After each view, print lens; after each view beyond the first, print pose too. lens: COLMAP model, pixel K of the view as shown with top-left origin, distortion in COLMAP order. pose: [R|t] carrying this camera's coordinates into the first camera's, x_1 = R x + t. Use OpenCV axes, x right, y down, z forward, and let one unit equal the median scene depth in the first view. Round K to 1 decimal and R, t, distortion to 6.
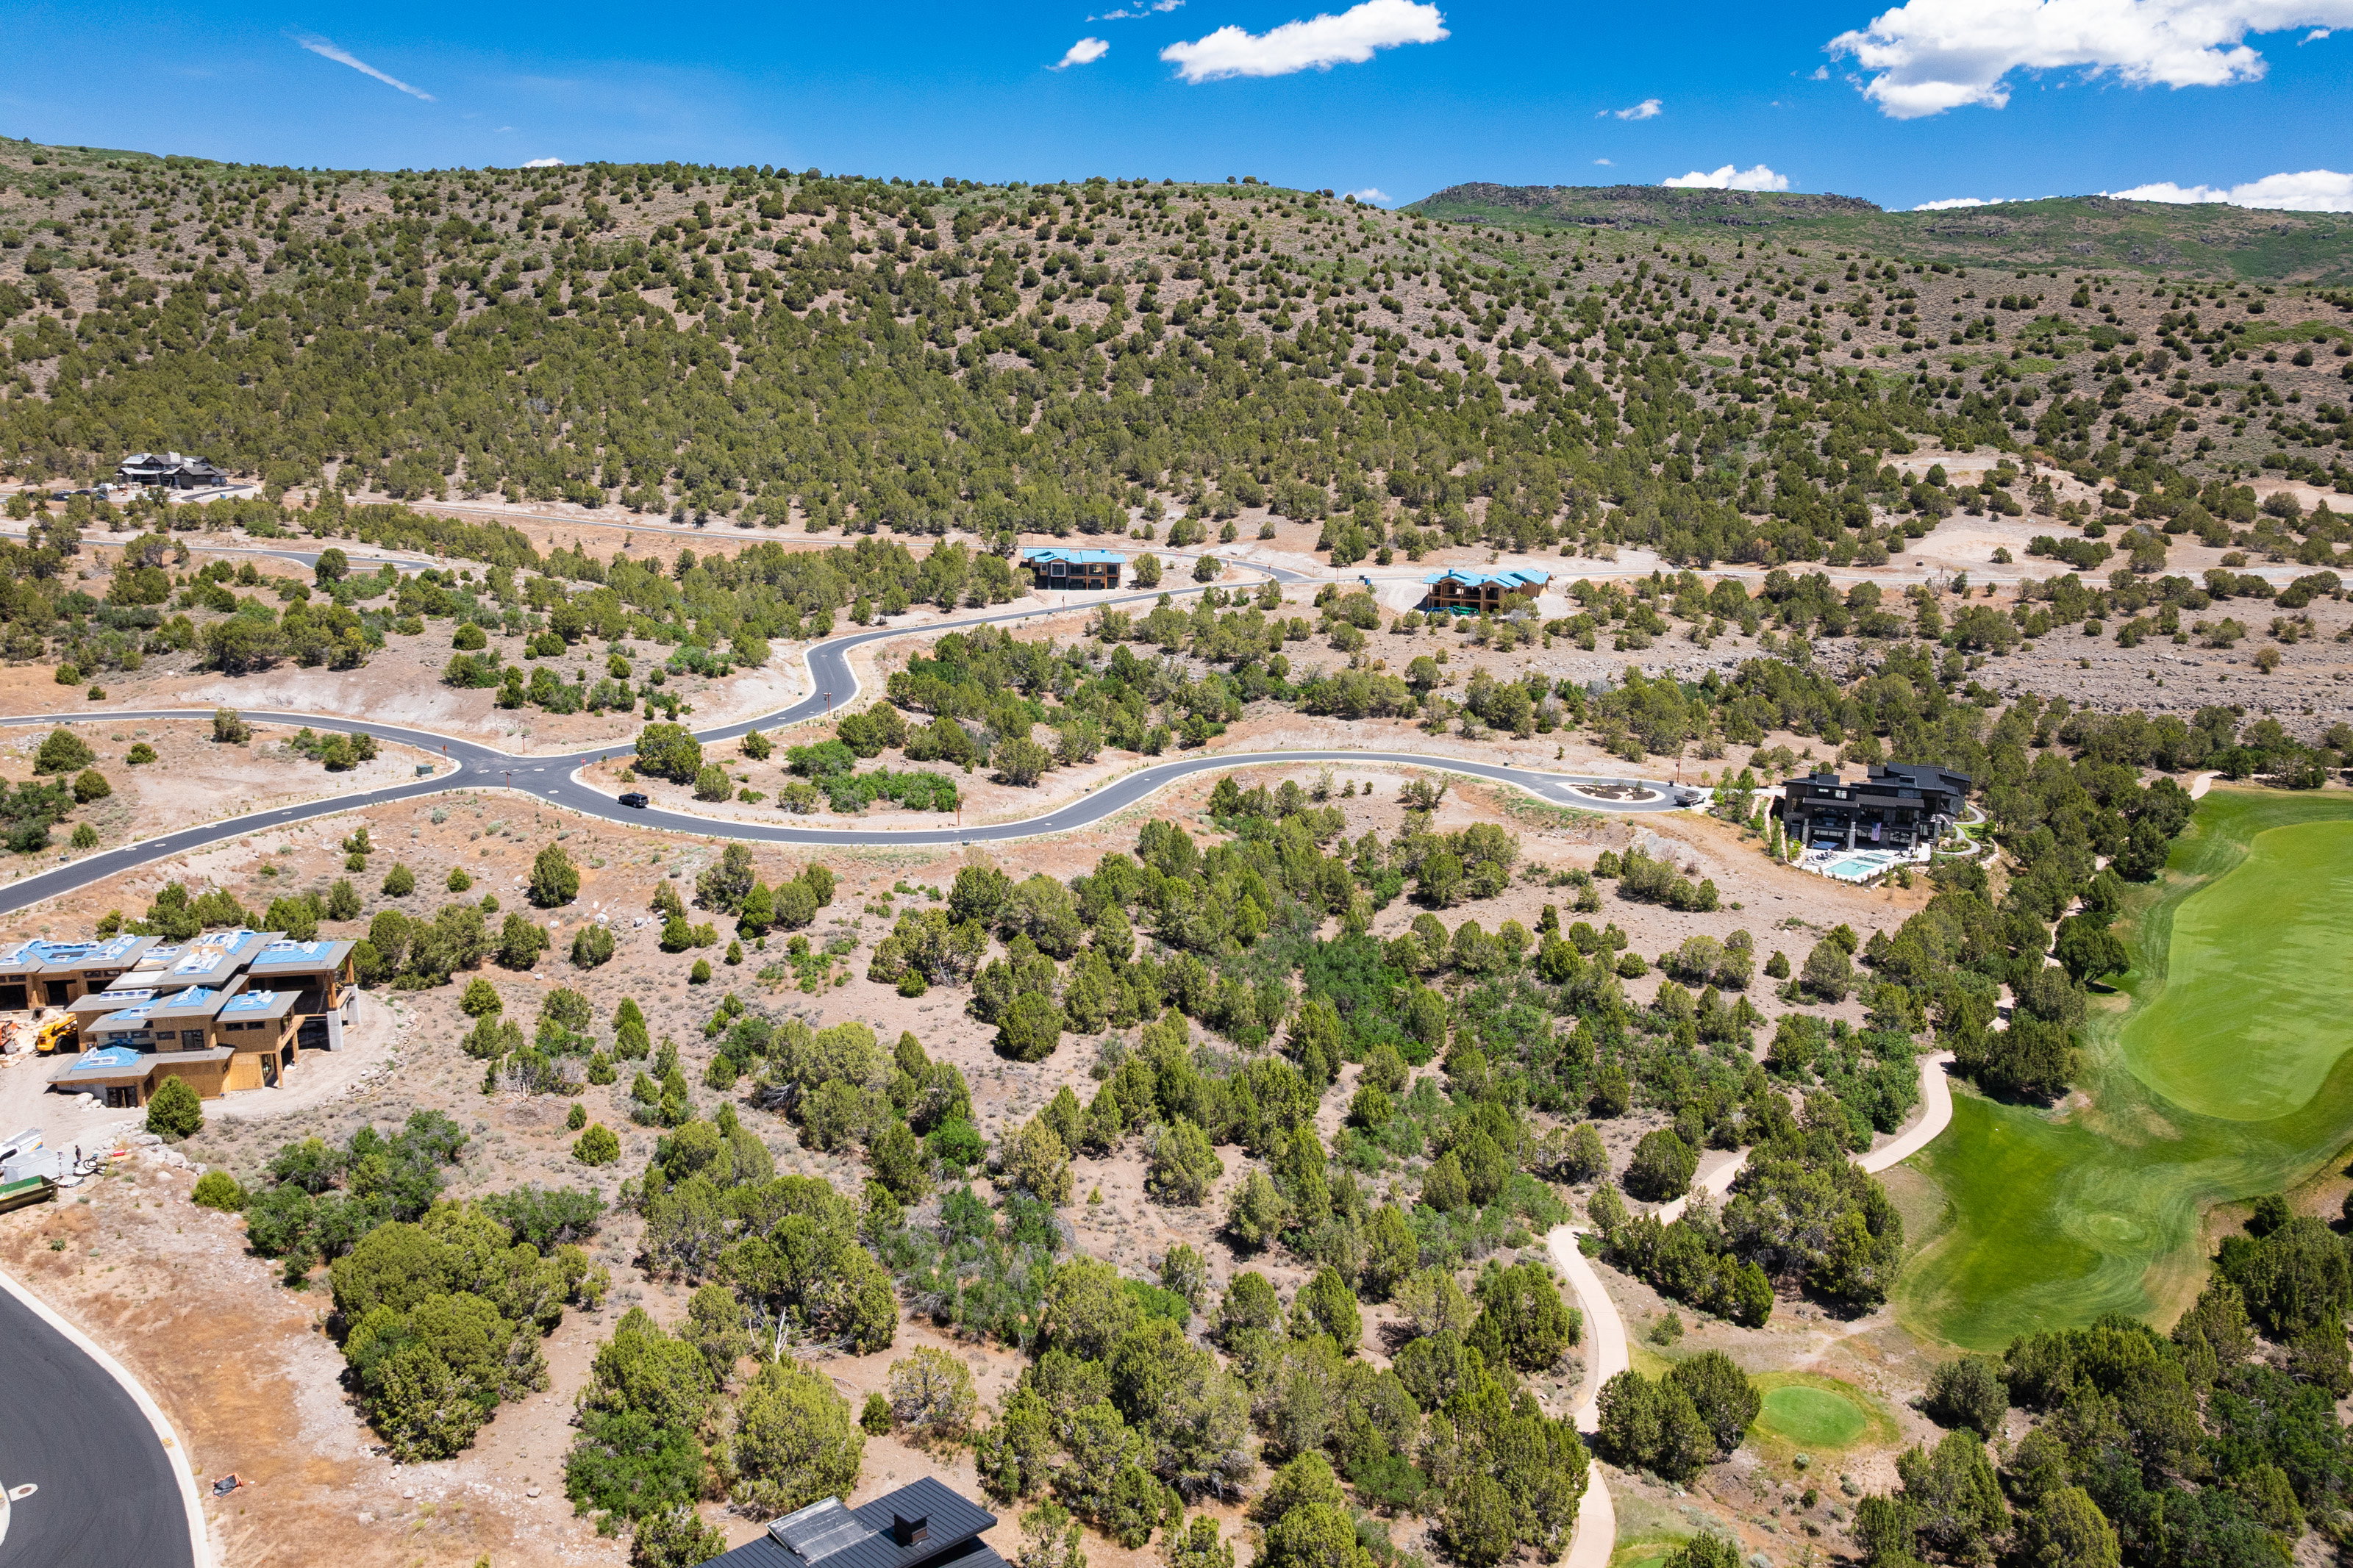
lens RADIAL K [[1658.3, 0, 1174.1], [0, 1658.3, 786.8], [0, 0, 1]] dist [-0.040839, 0.003570]
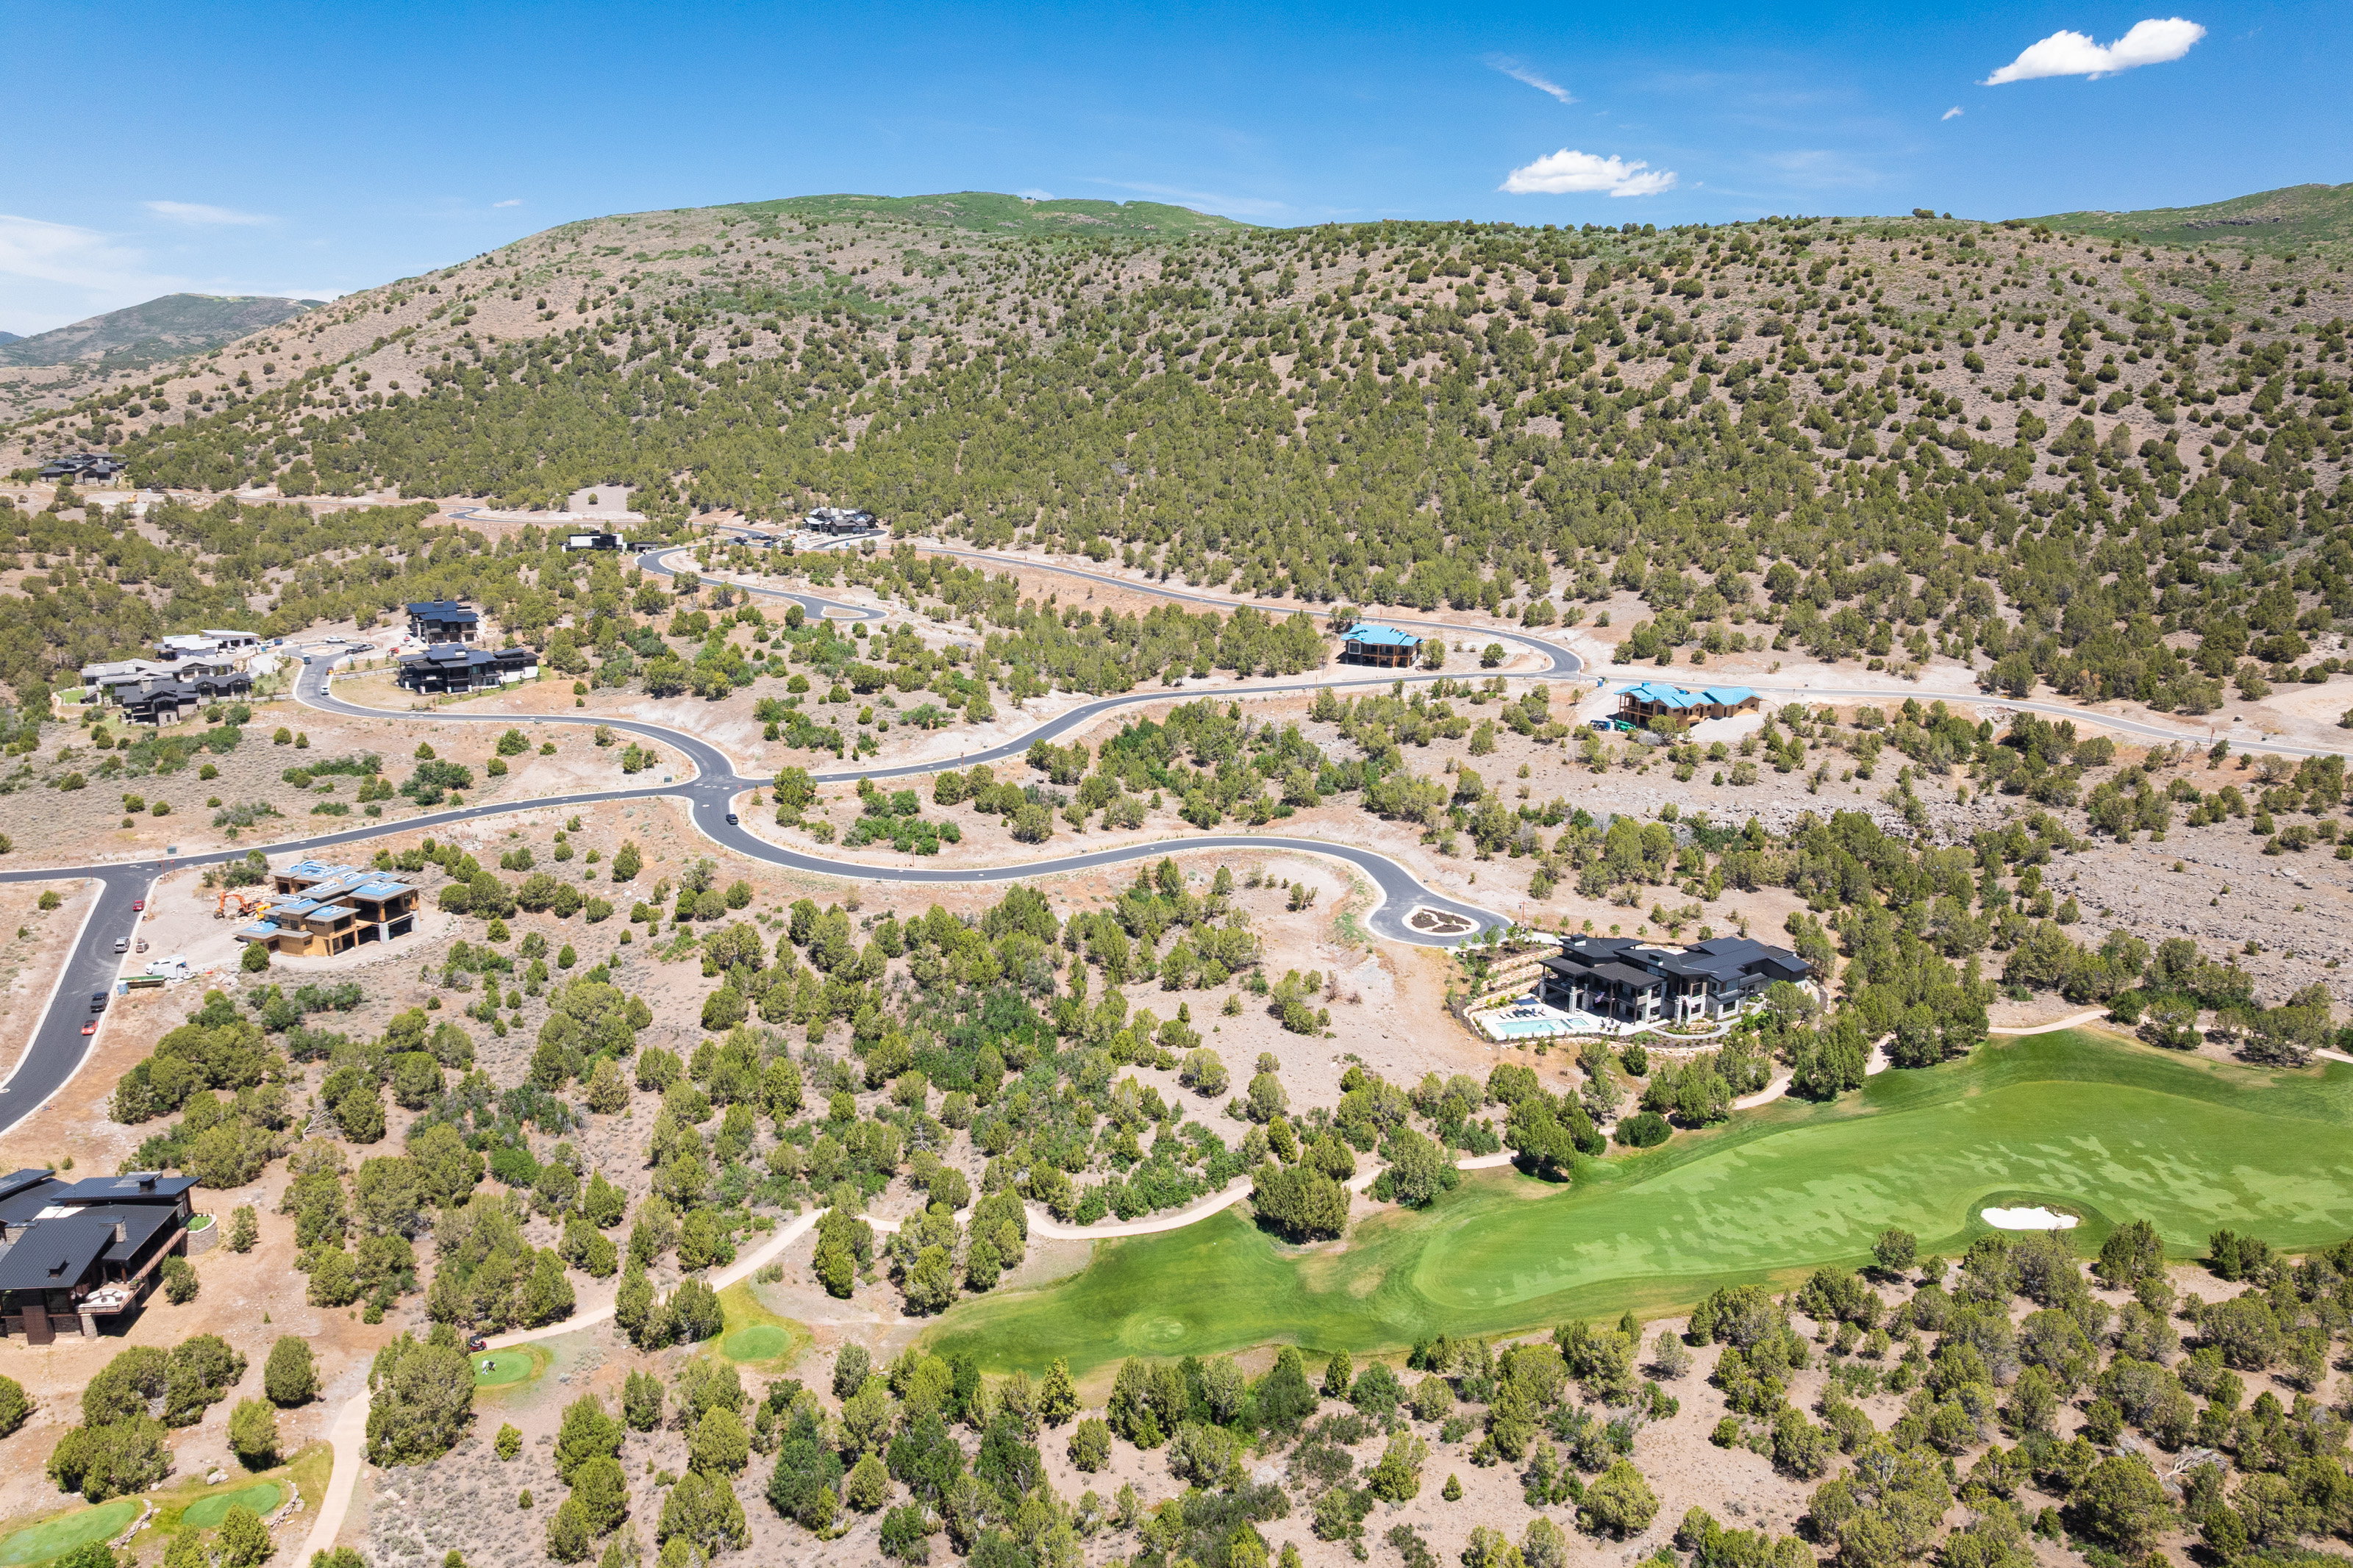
lens RADIAL K [[1658.3, 0, 1169.0], [0, 1658.3, 789.1], [0, 0, 1]] dist [-0.040839, 0.003570]
pose [[0.831705, 0.123907, -0.541215, 0.281940], [-0.113484, 0.992139, 0.052747, -0.049463], [0.543496, 0.017550, 0.839229, -0.019695]]
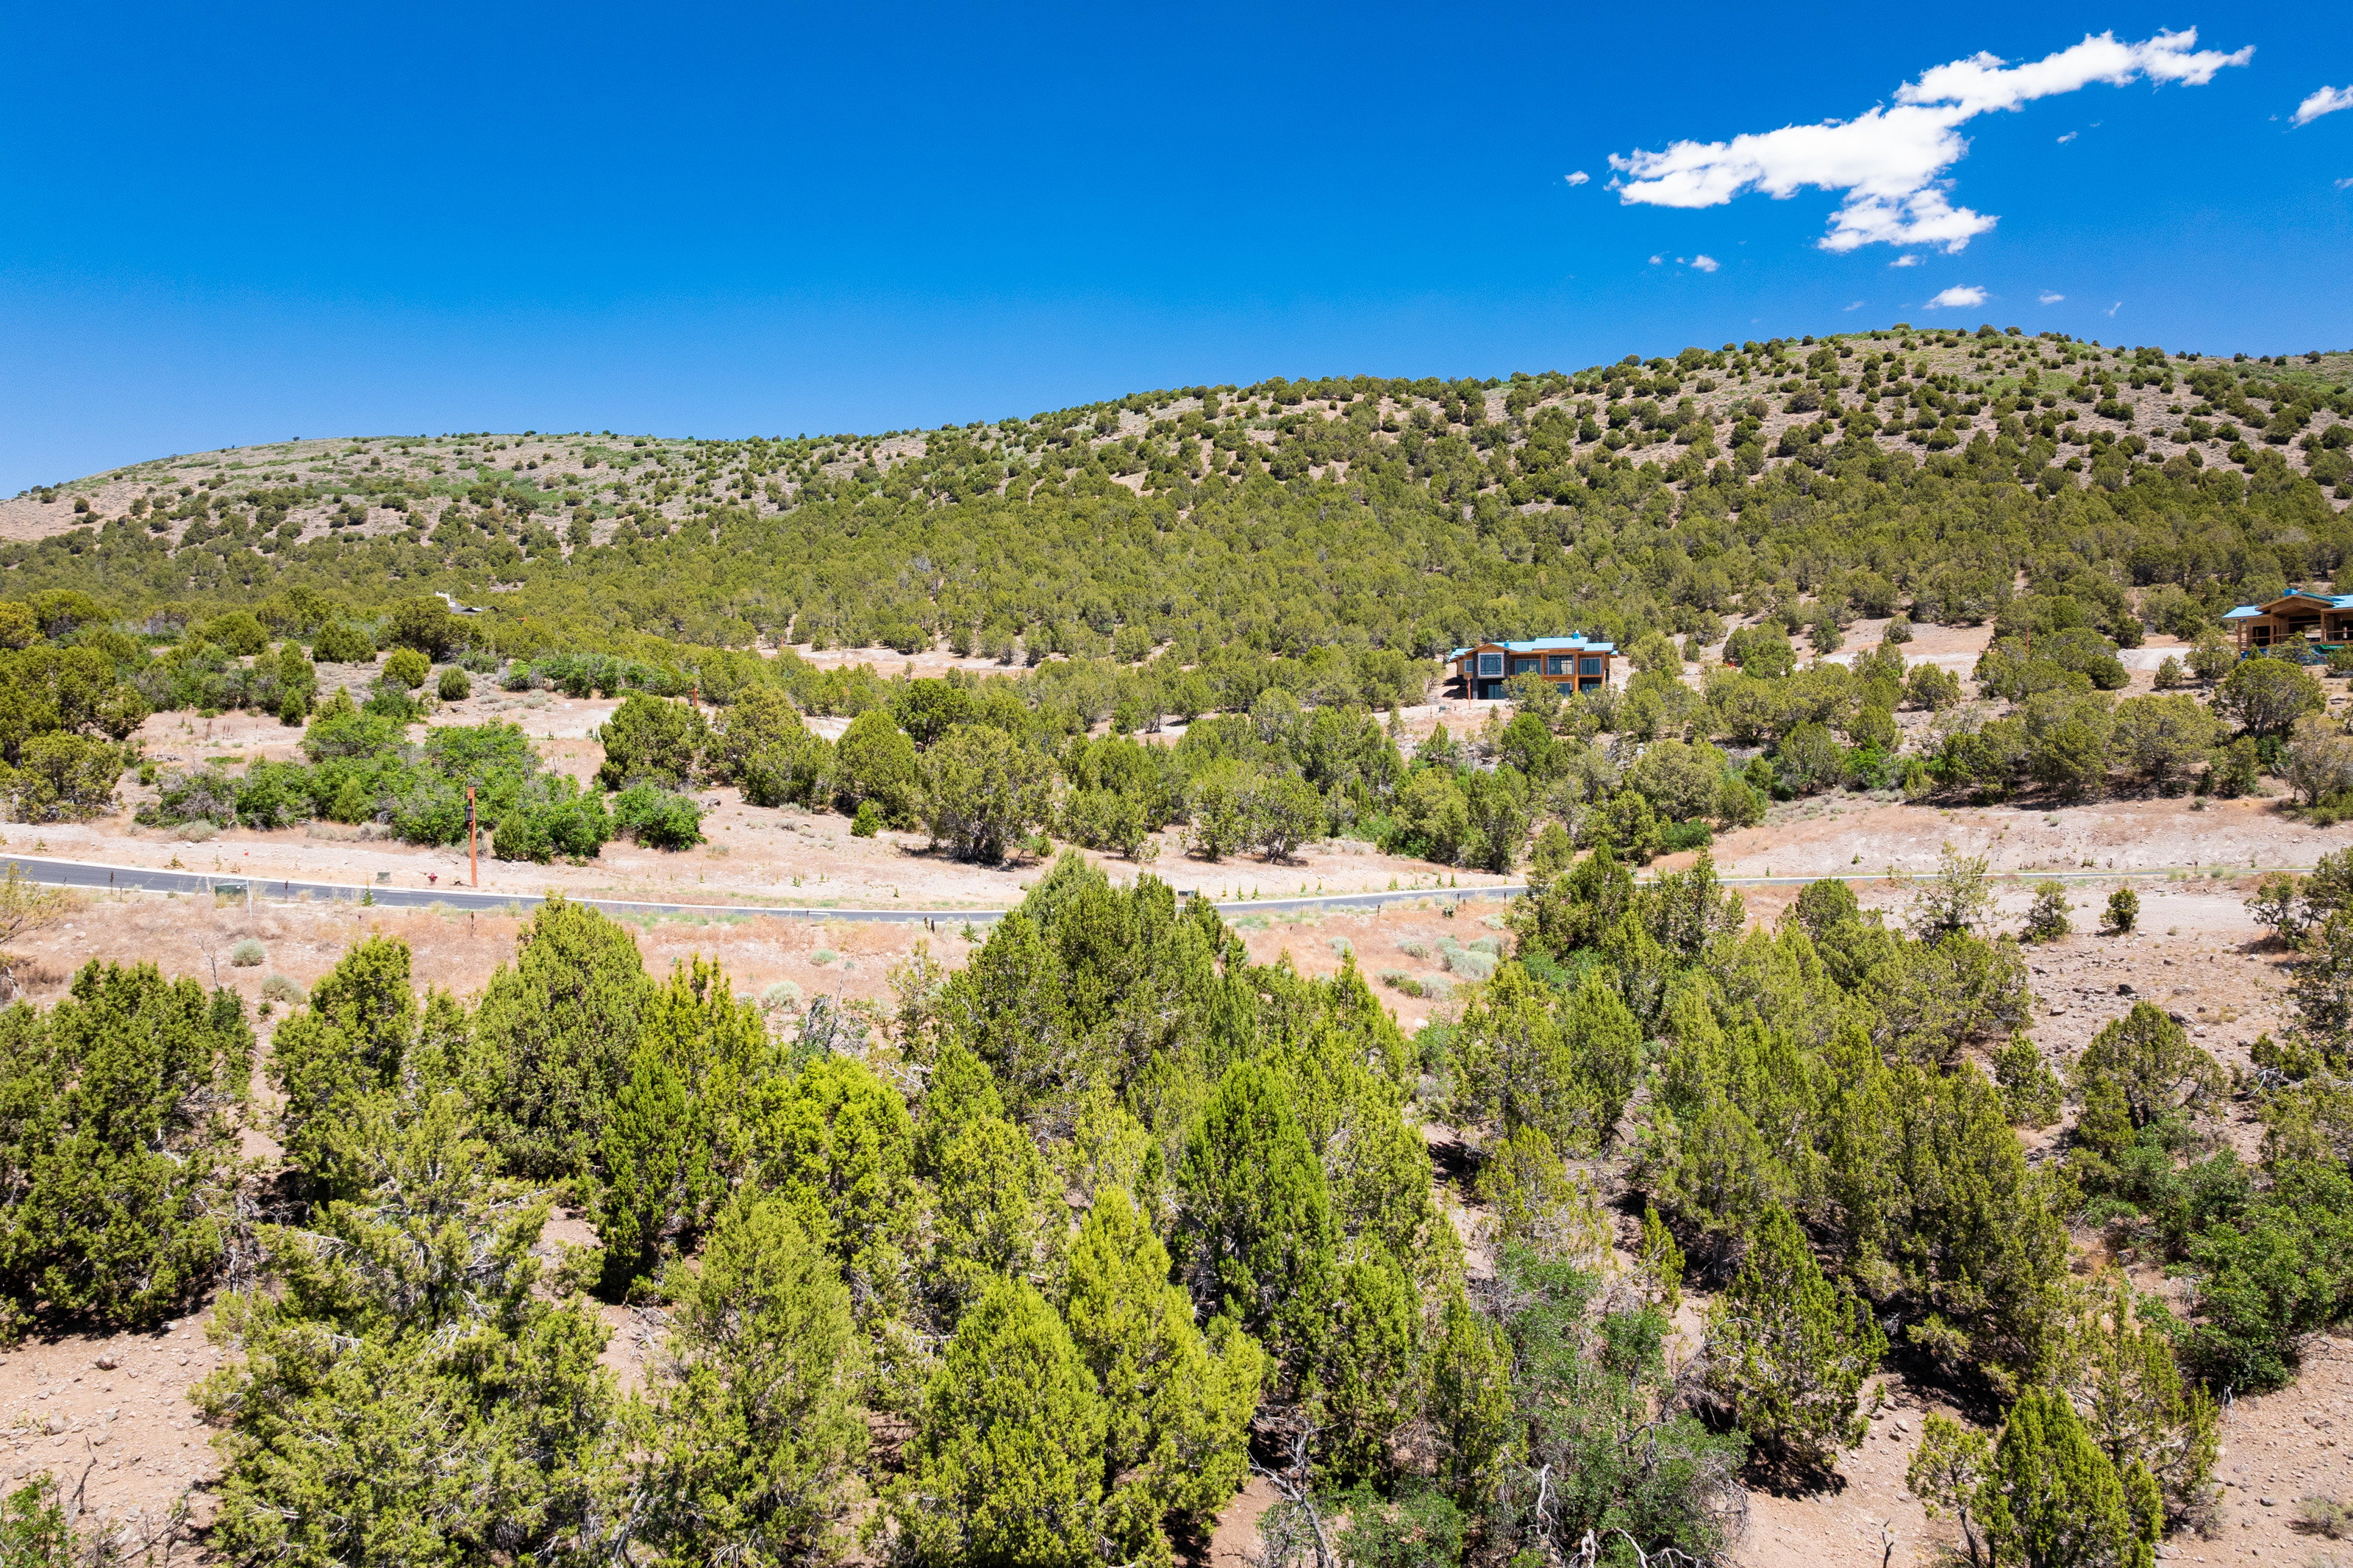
lens RADIAL K [[1658.3, 0, 1183.7], [0, 1658.3, 768.3], [0, 0, 1]] dist [-0.040839, 0.003570]
pose [[0.923208, -0.018199, -0.383869, 0.032179], [-0.068660, 0.974995, -0.211354, 0.021712], [0.378117, 0.221480, 0.898874, 0.276649]]
